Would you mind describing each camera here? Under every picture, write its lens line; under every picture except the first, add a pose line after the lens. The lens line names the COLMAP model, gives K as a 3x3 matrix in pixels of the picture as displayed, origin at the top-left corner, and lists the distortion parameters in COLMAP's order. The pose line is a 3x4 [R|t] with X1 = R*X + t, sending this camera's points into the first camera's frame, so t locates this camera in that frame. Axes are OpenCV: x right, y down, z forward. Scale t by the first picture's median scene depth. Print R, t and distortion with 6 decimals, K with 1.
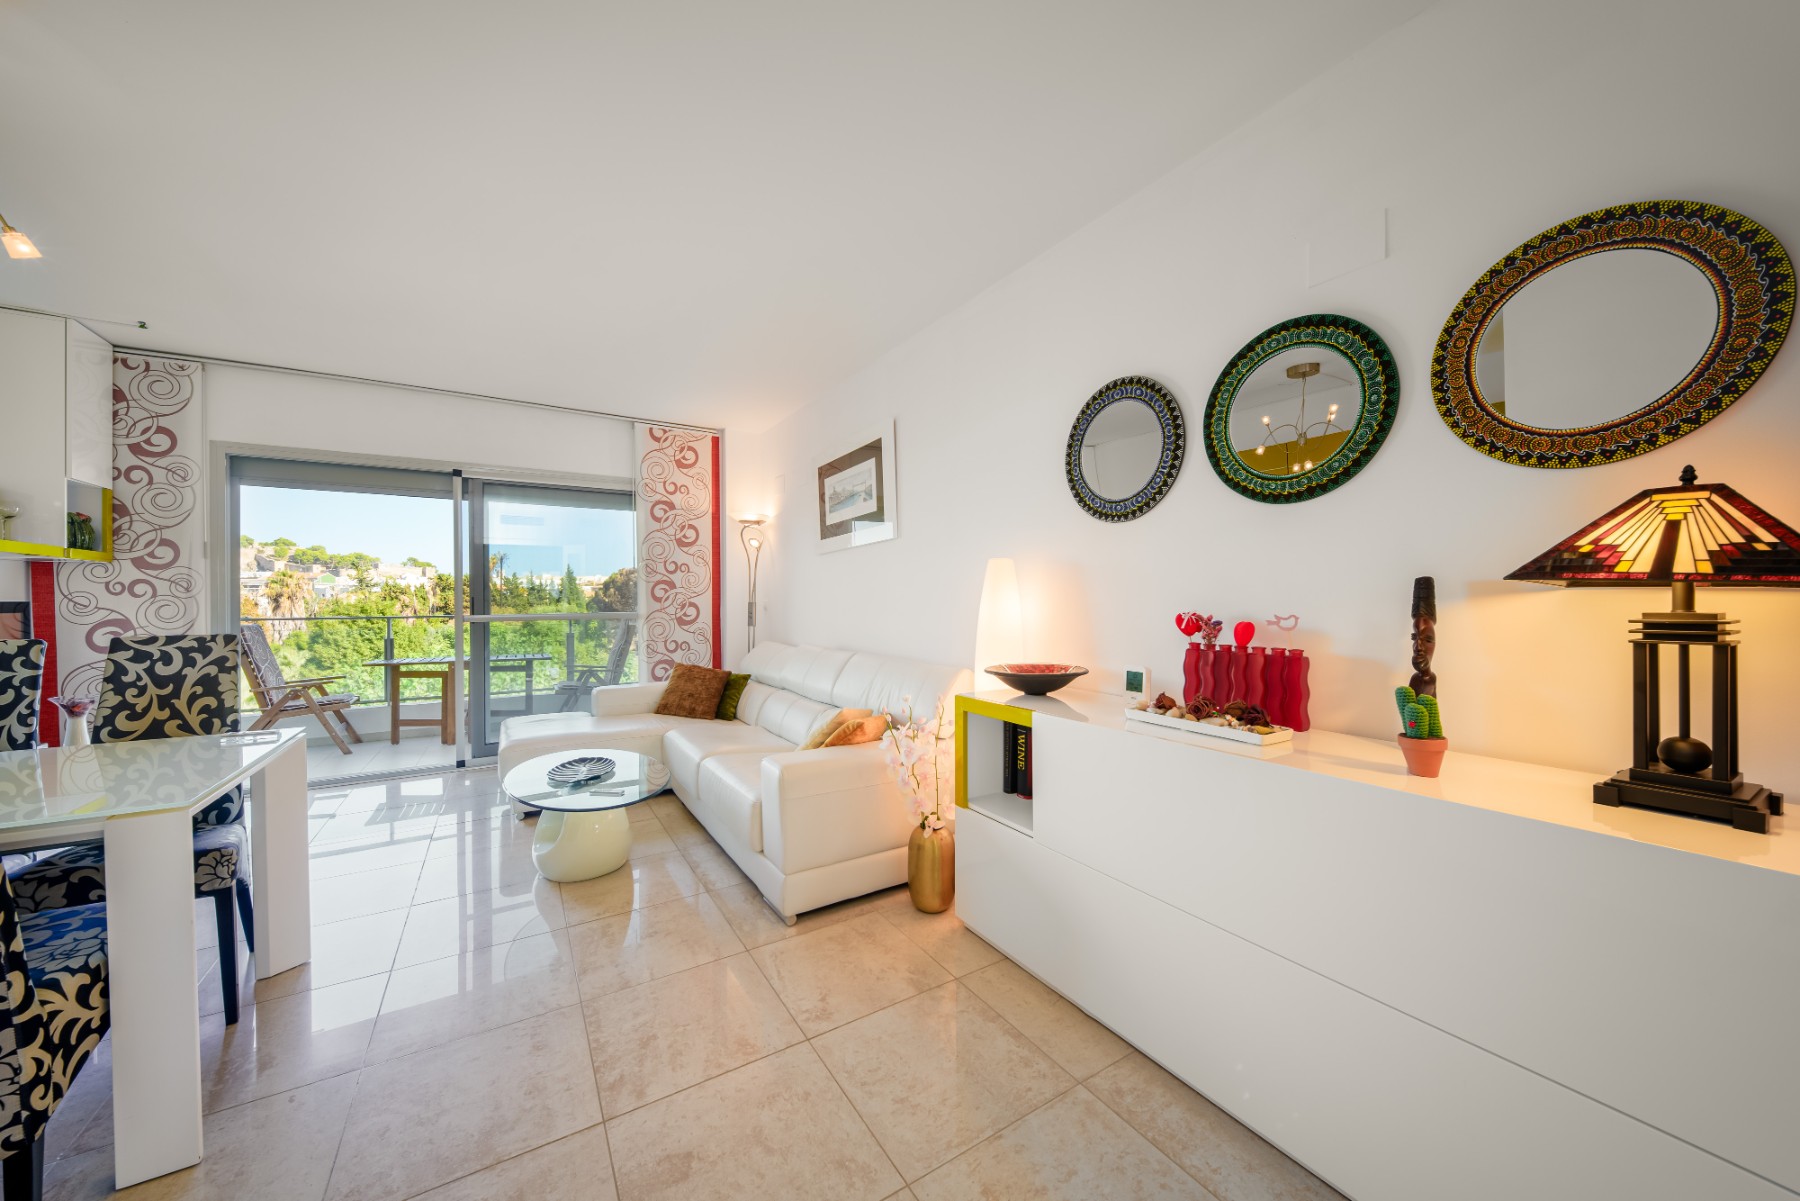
lens RADIAL K [[624.8, 0, 905.2], [0, 624.8, 600.4], [0, 0, 1]] dist [0.006590, -0.005403]
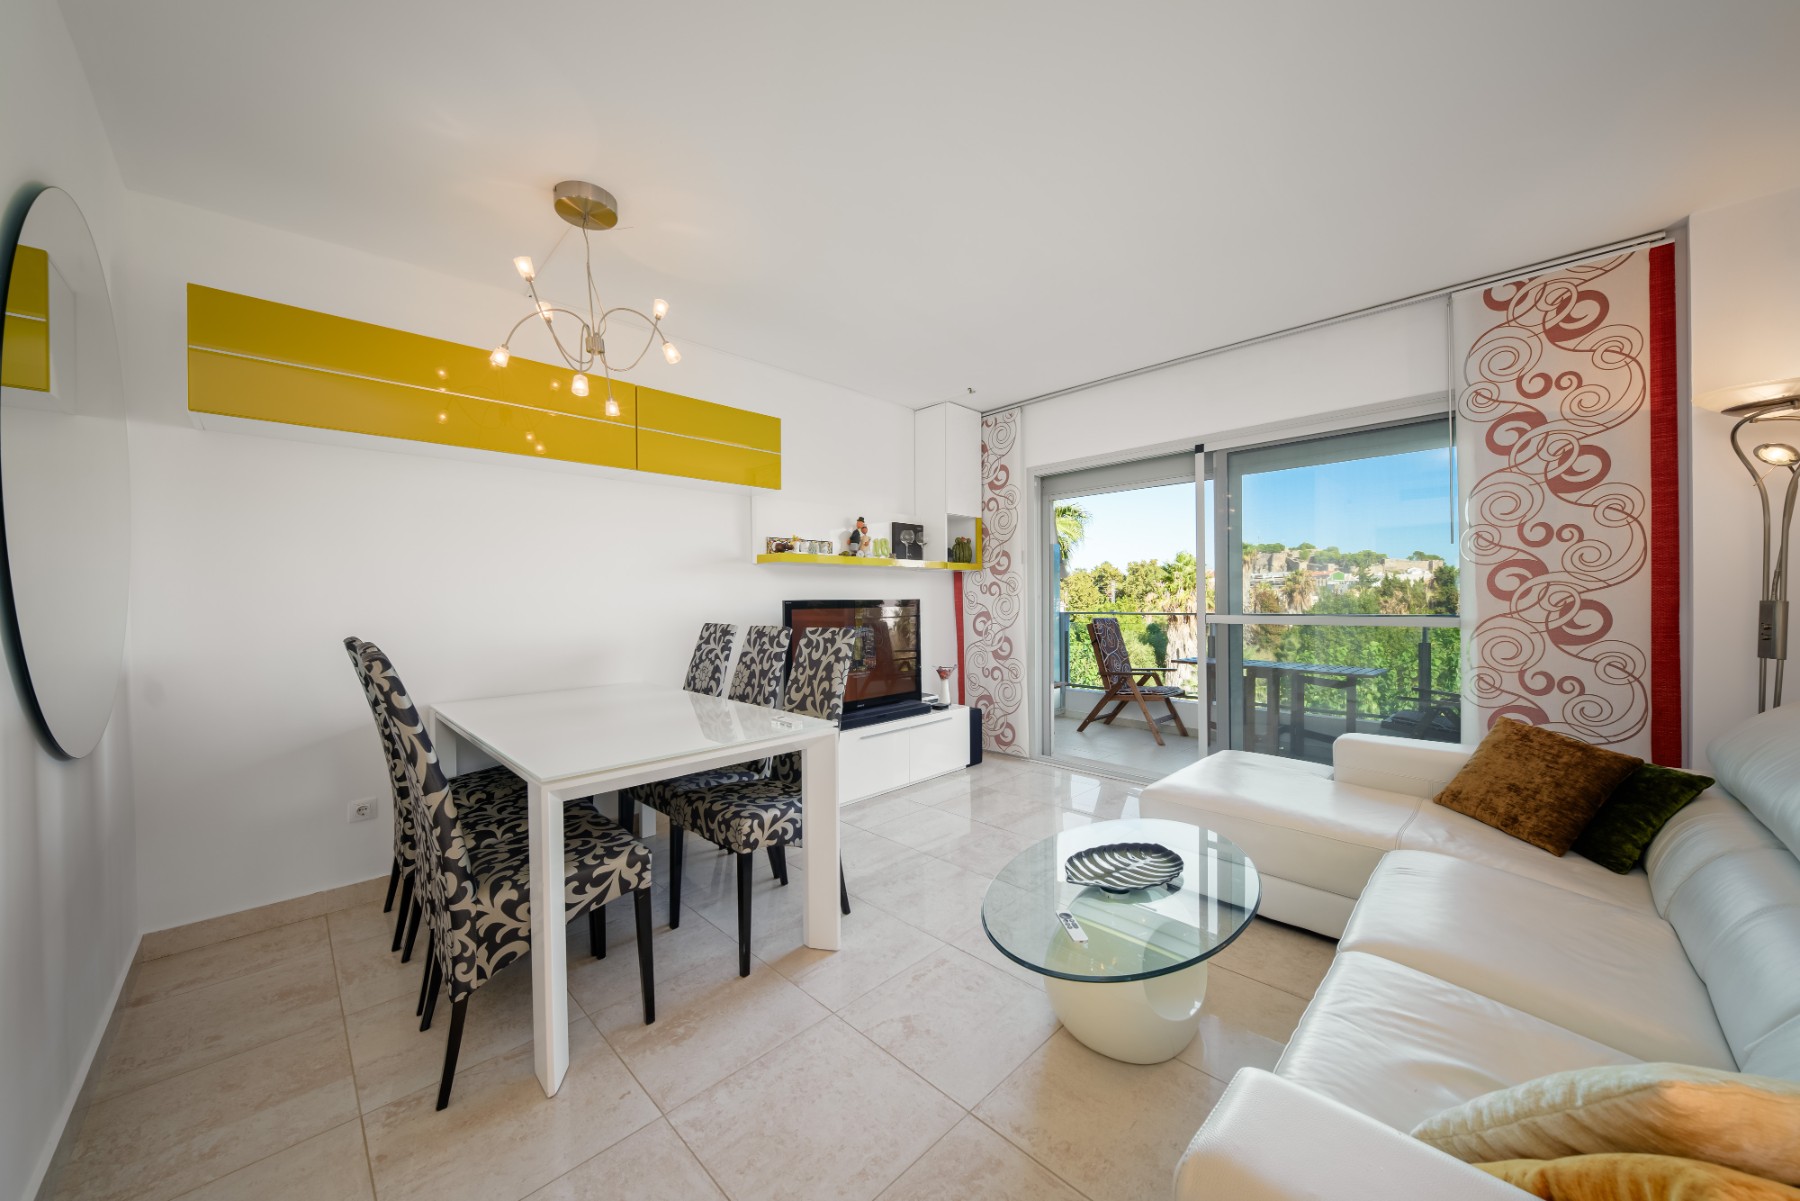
lens RADIAL K [[624.8, 0, 905.2], [0, 624.8, 600.4], [0, 0, 1]] dist [0.006590, -0.005403]
pose [[0.216868, 0.004521, -0.976190, 0.042270], [0.004467, 0.999974, 0.005624, -0.002910], [0.976191, -0.005580, 0.216842, 0.503004]]
